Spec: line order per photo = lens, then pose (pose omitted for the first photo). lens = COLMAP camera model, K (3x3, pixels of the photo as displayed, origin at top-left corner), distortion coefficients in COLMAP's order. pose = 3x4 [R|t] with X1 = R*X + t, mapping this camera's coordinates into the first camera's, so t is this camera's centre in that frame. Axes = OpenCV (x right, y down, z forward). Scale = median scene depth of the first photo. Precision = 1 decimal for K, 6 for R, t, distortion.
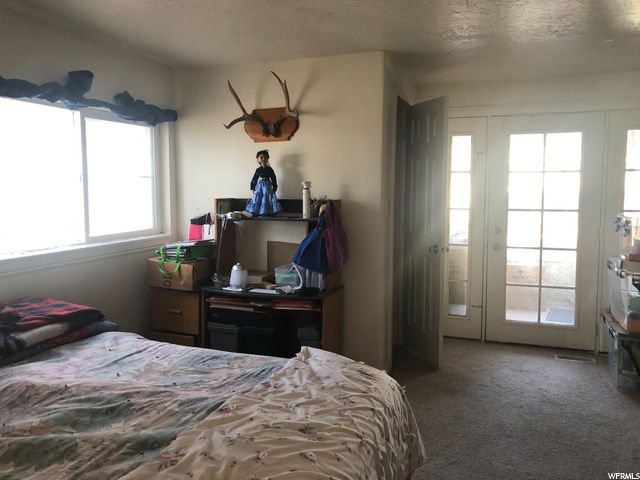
lens RADIAL K [[521.0, 0, 319.5], [0, 521.0, 238.7], [0, 0, 1]] dist [0.024626, -0.023796]
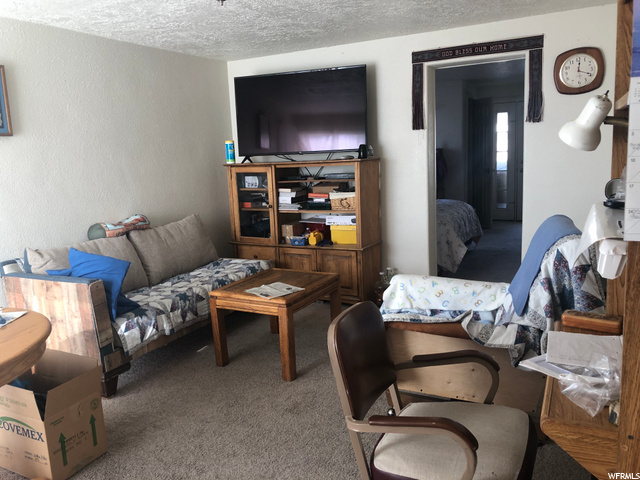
lens RADIAL K [[521.0, 0, 320.1], [0, 521.0, 240.1], [0, 0, 1]] dist [0.024626, -0.023796]
pose [[0.993440, -0.027296, -0.111045, -0.188009], [0.034529, 0.997369, 0.063747, 0.119586], [0.109013, -0.067163, 0.991769, -0.984905]]
